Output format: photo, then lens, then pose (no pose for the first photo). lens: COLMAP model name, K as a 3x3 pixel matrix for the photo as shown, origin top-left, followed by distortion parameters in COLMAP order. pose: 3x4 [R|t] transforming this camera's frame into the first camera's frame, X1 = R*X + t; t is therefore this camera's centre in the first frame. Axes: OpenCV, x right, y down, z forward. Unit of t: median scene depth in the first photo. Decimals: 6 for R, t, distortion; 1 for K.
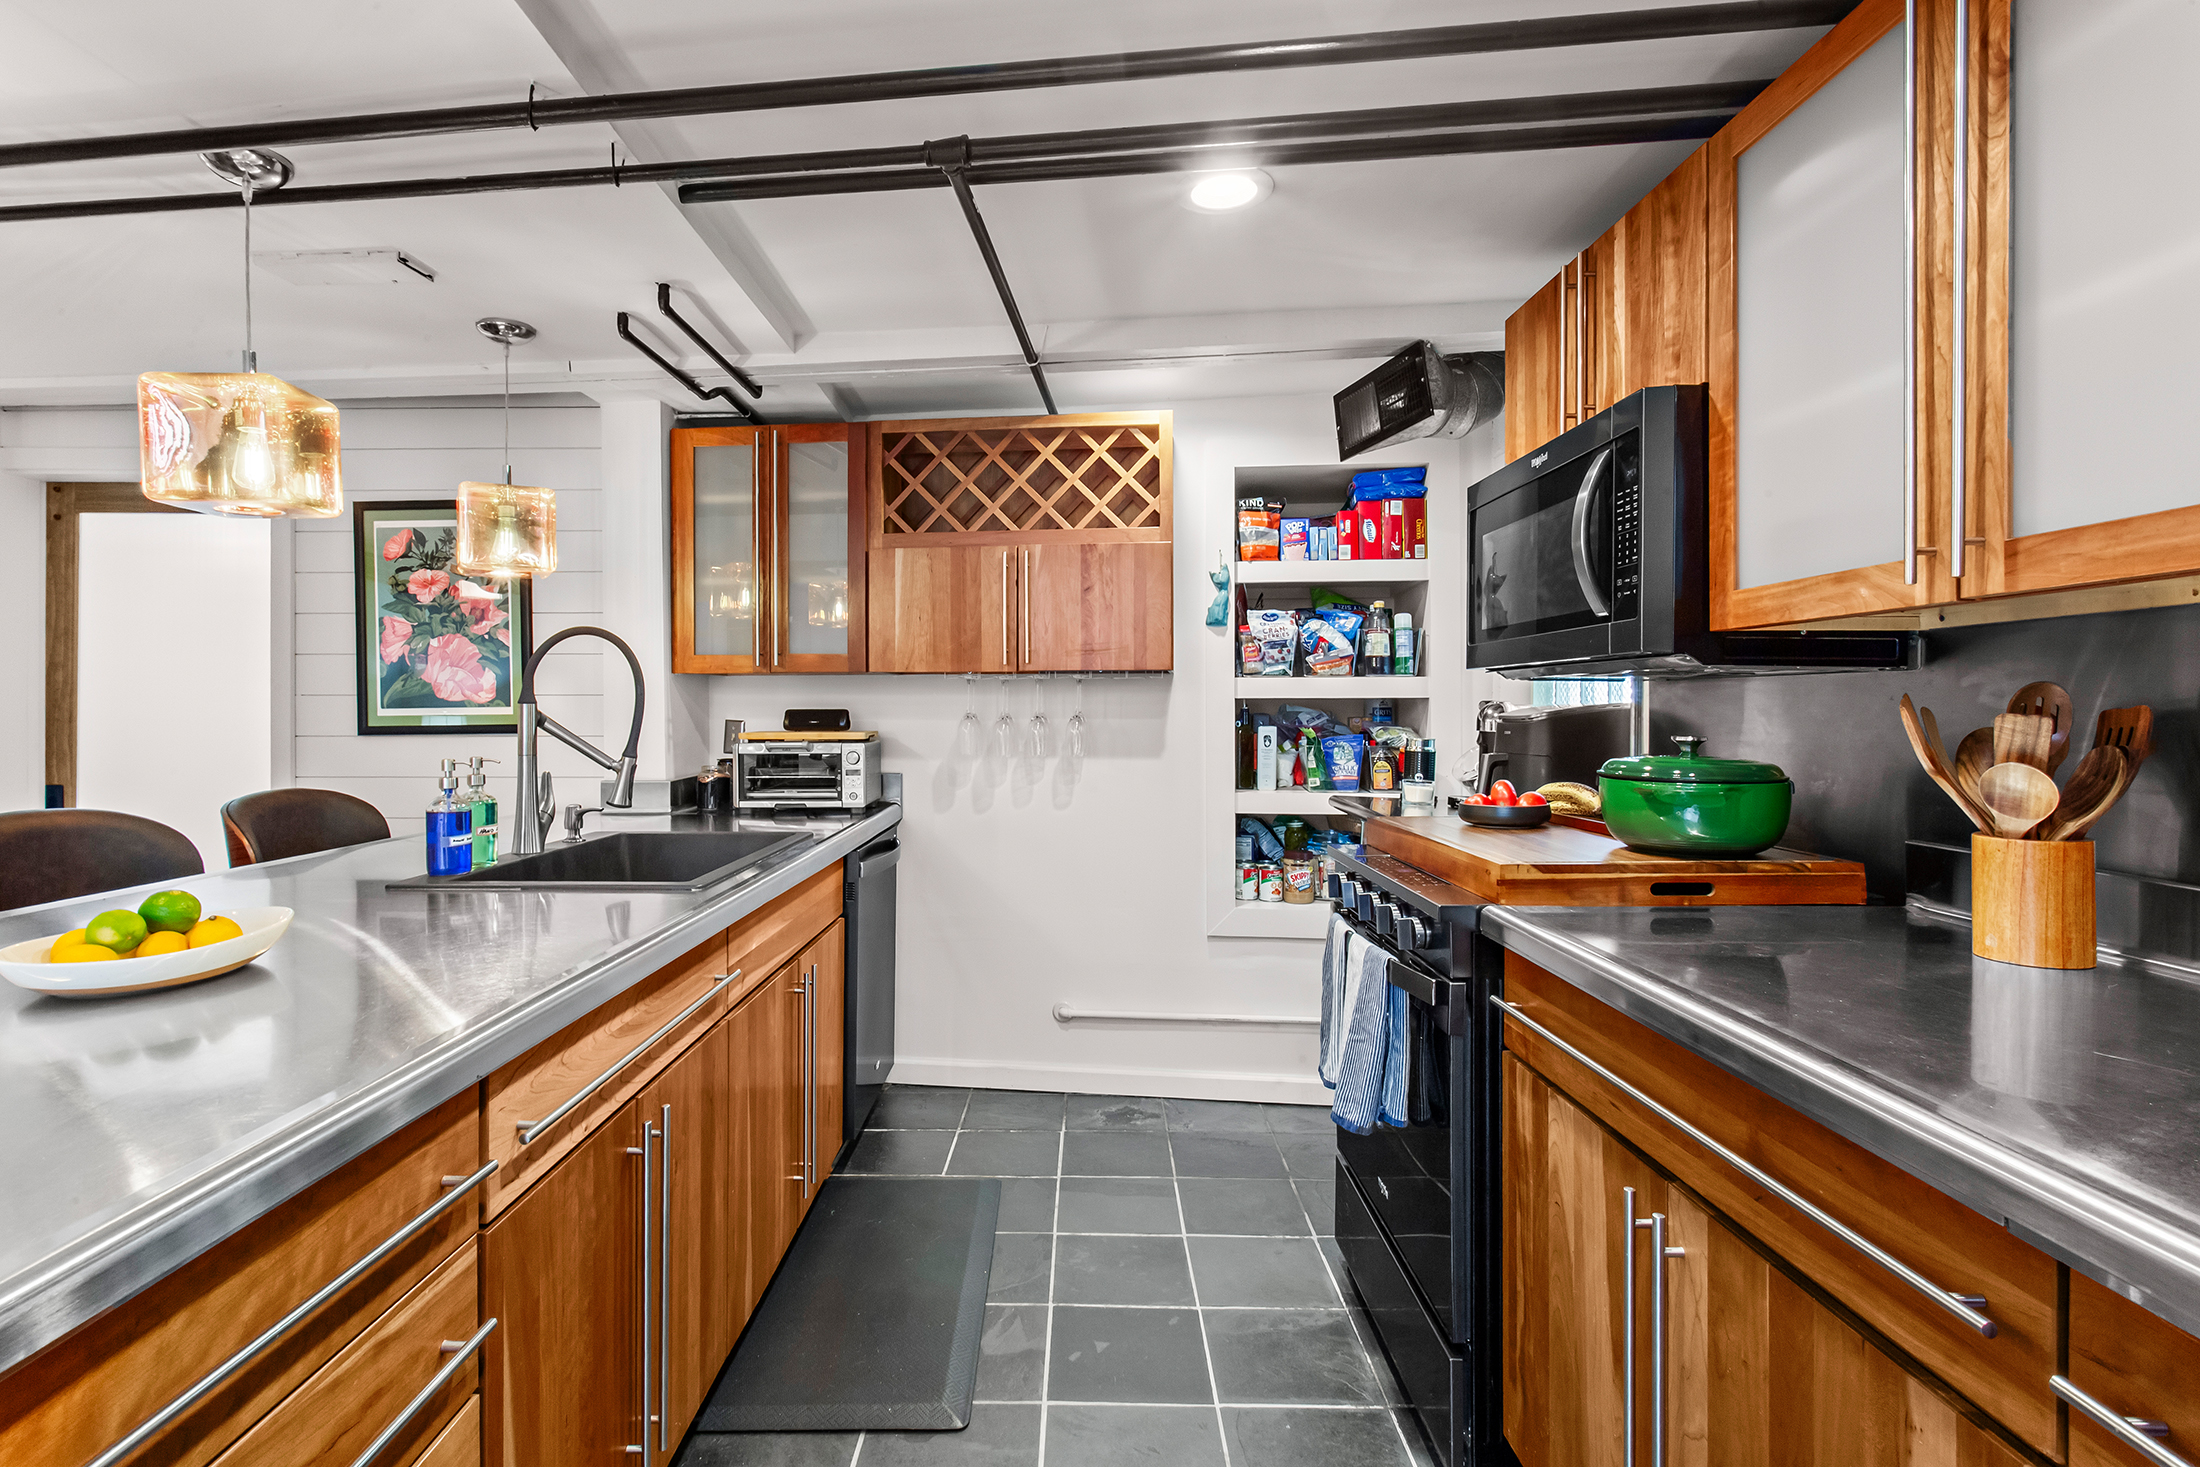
lens RADIAL K [[1058.2, 0, 1086.4], [0, 1058.2, 709.9], [0, 0, 1]] dist [-0.001487, 0.003960]
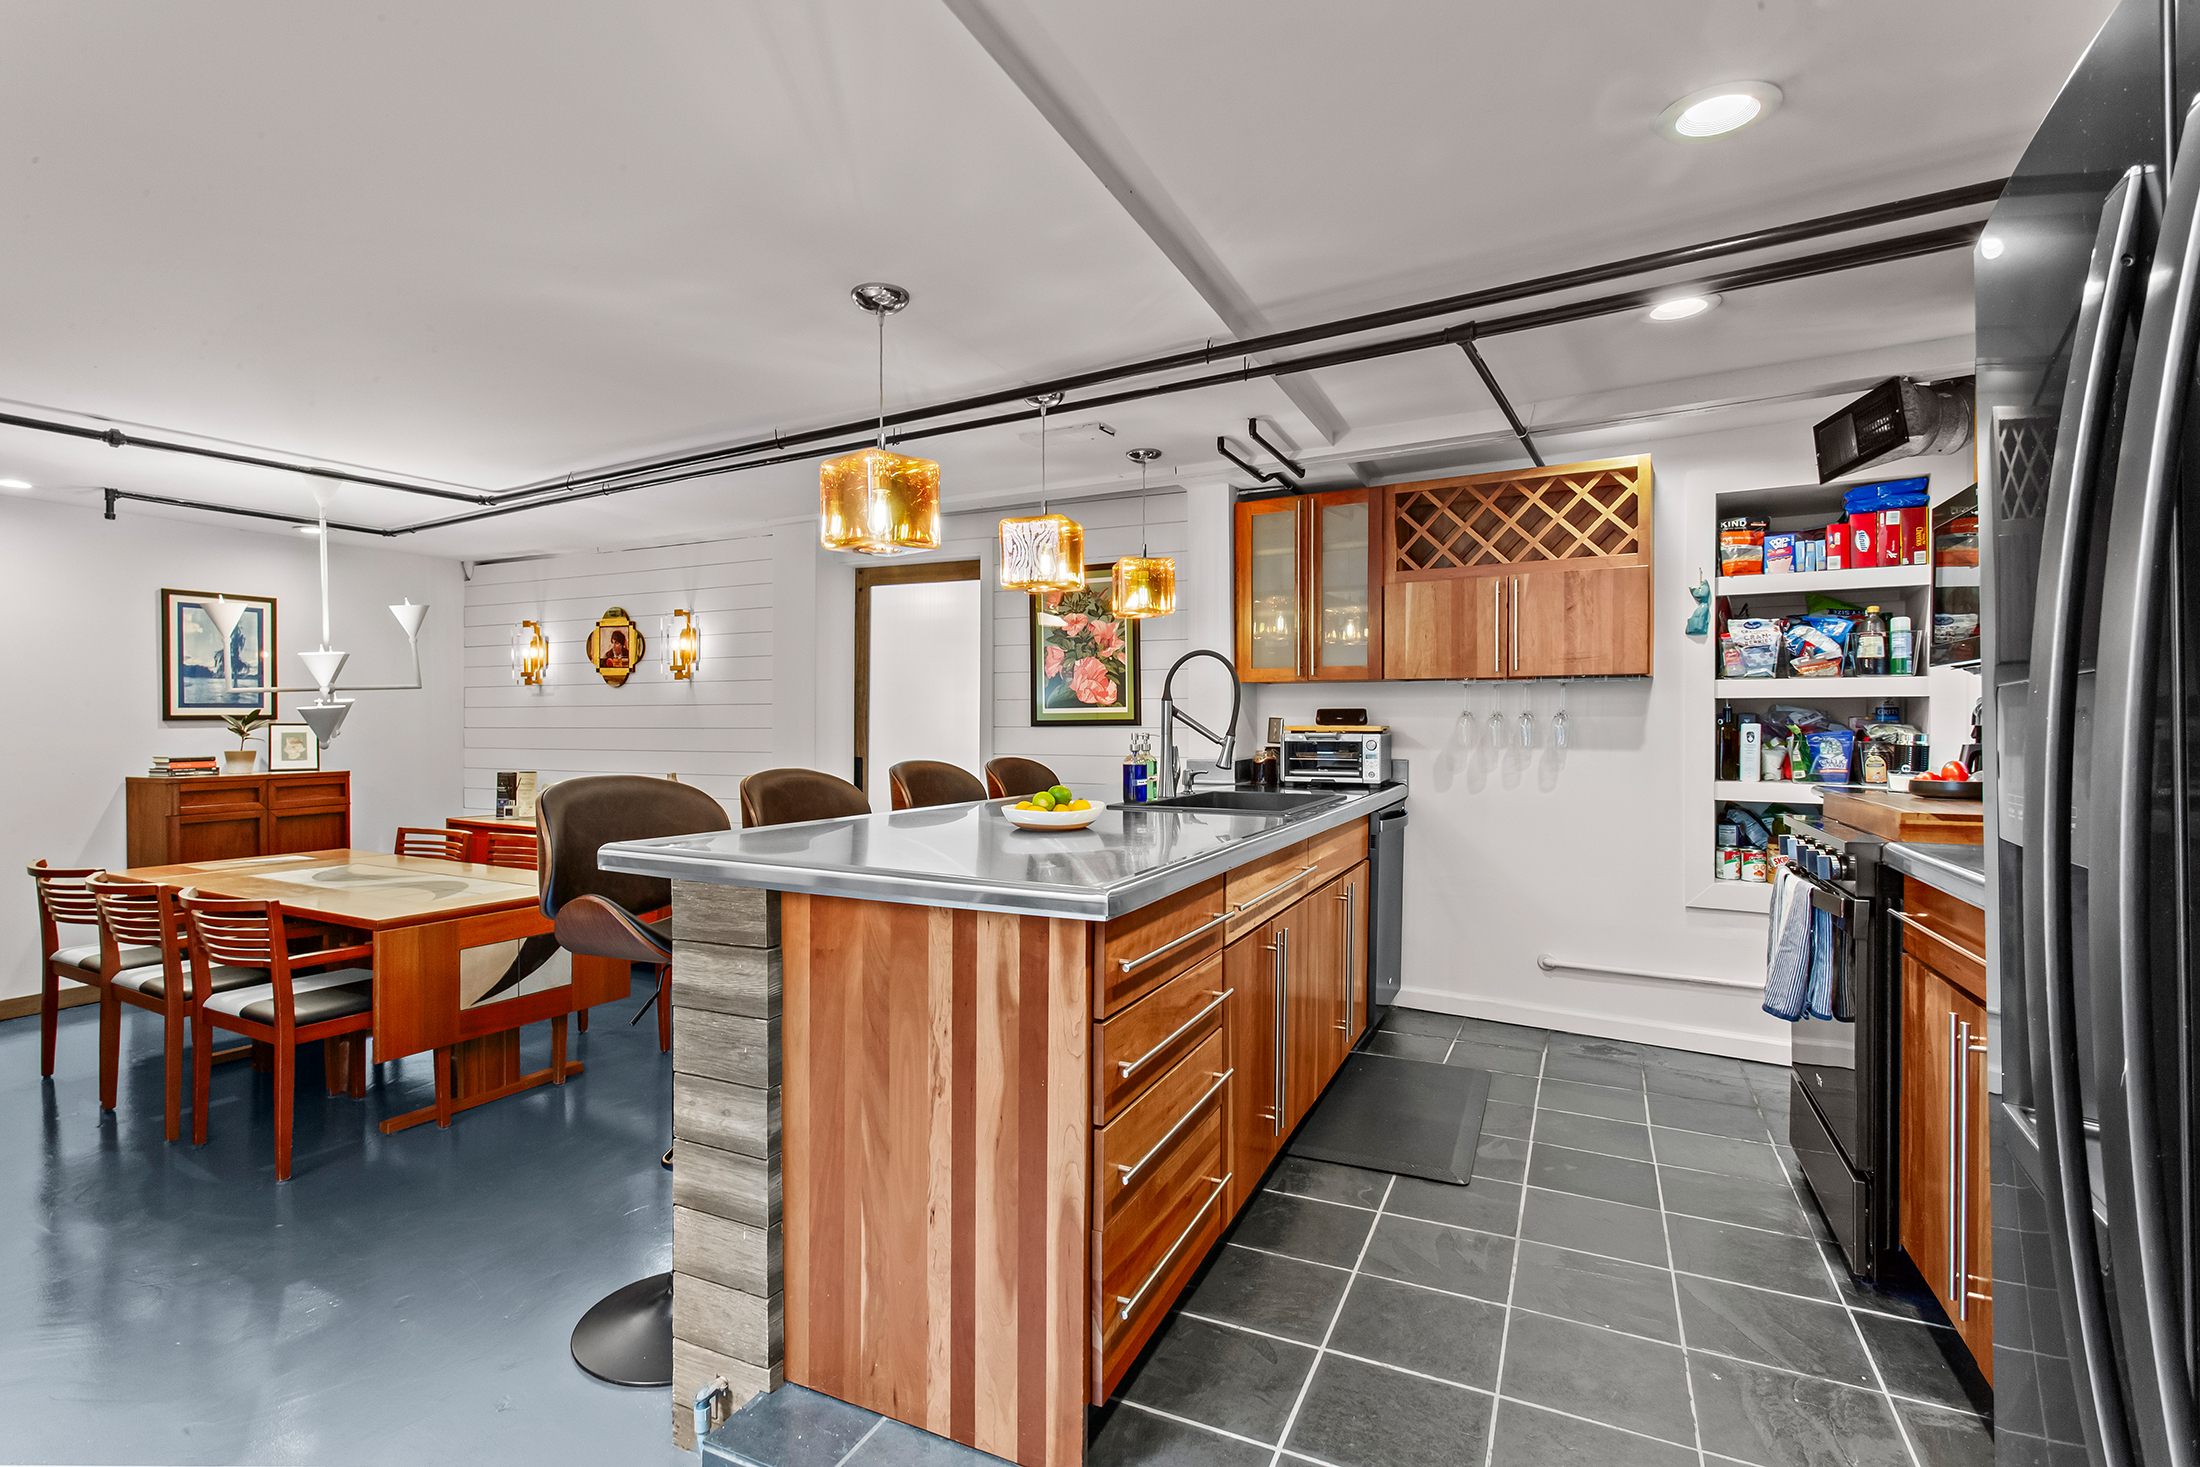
lens RADIAL K [[1058.2, 0, 1074.0], [0, 1058.2, 727.0], [0, 0, 1]] dist [-0.001487, 0.003960]
pose [[0.898980, 0.005871, -0.437950, 0.021380], [-0.005212, 0.999983, 0.002708, 0.021532], [0.437959, -0.000152, 0.898995, -0.334362]]
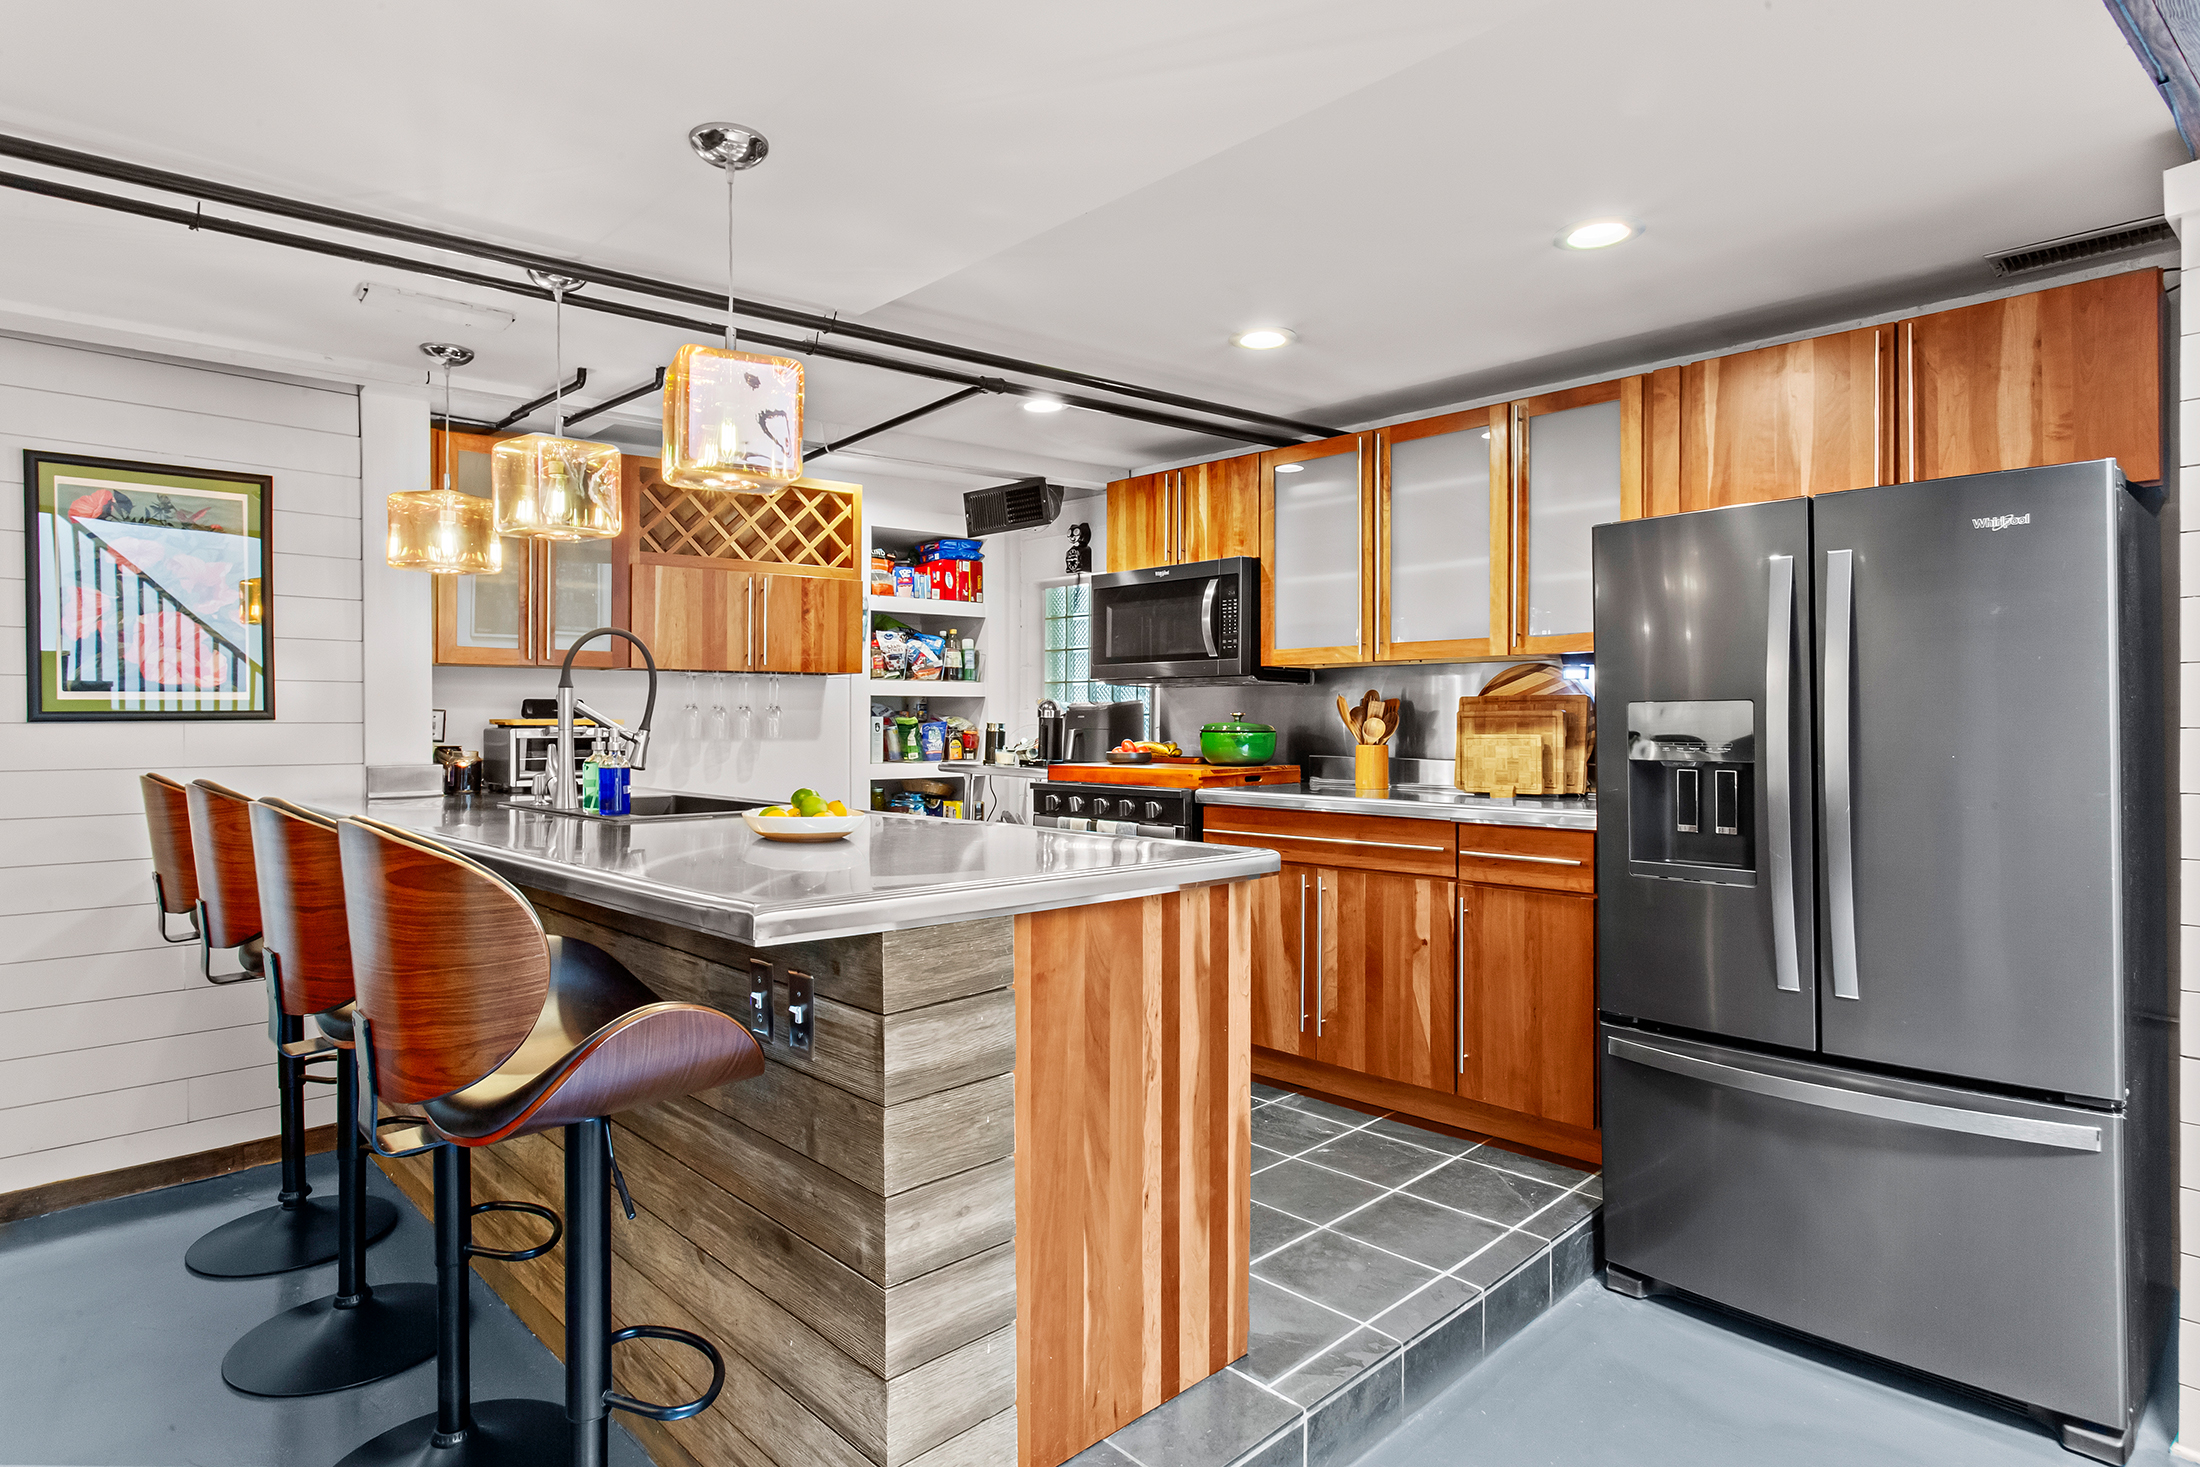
lens RADIAL K [[1185.2, 0, 1078.7], [0, 1185.2, 714.6], [0, 0, 1]] dist [0.000752, 0.001099]
pose [[0.715592, 0.004059, 0.698506, -0.778535], [-0.000210, 0.999984, -0.005596, 0.024055], [-0.698518, 0.003858, 0.715582, -0.295900]]
